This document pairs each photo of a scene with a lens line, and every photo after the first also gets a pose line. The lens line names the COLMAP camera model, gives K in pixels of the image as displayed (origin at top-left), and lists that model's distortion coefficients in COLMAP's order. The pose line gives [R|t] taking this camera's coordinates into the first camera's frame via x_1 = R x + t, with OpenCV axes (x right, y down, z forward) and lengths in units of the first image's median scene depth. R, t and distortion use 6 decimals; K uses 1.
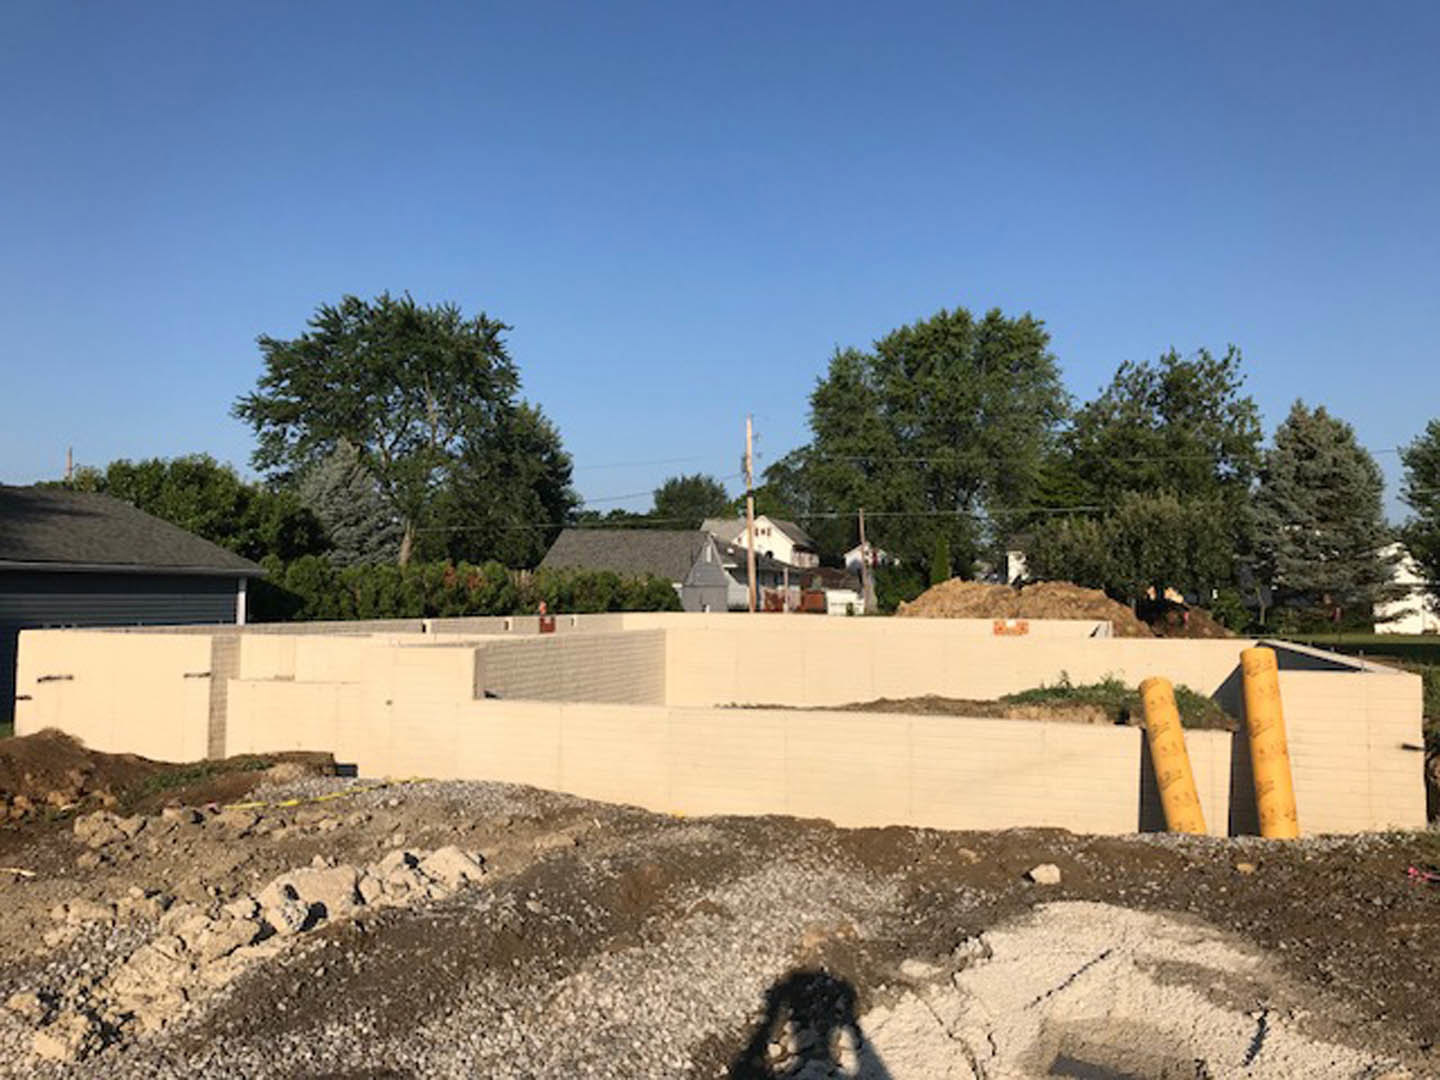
lens RADIAL K [[1159.4, 0, 686.4], [0, 1159.4, 588.3], [0, 0, 1]] dist [0.026883, -0.041977]
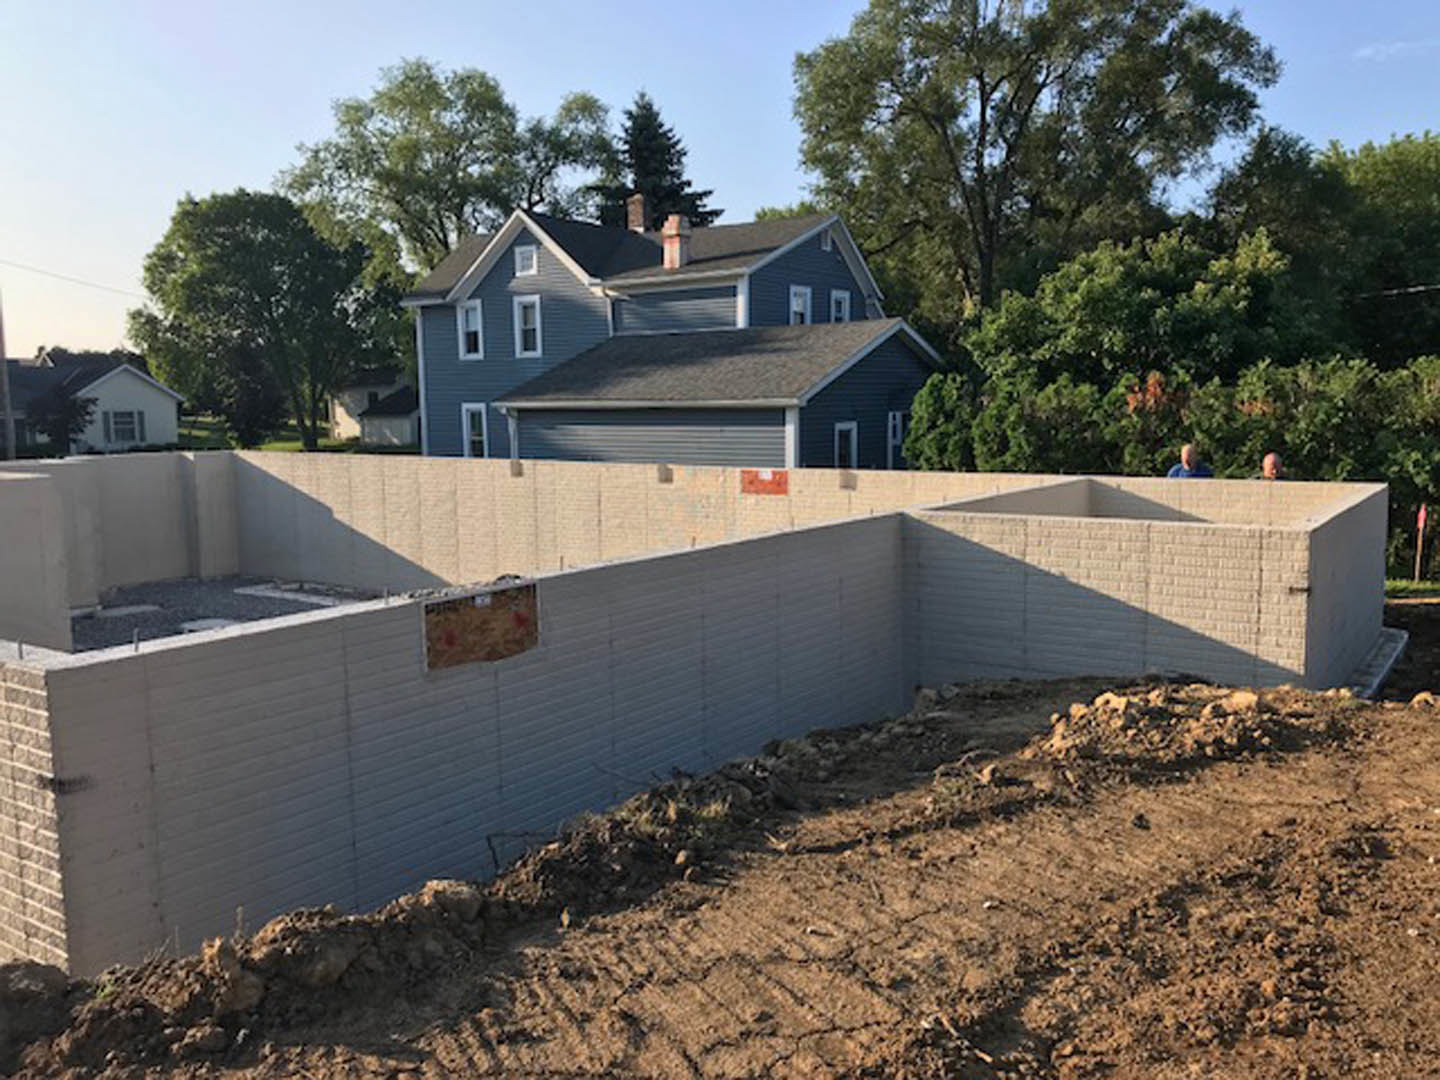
lens RADIAL K [[1159.4, 0, 714.8], [0, 1159.4, 532.8], [0, 0, 1]] dist [0.026883, -0.041977]
pose [[-0.237518, 0.101495, -0.966066, 0.197687], [0.006043, 0.994662, 0.103014, -0.002632], [0.971364, 0.018630, -0.236864, 0.443698]]
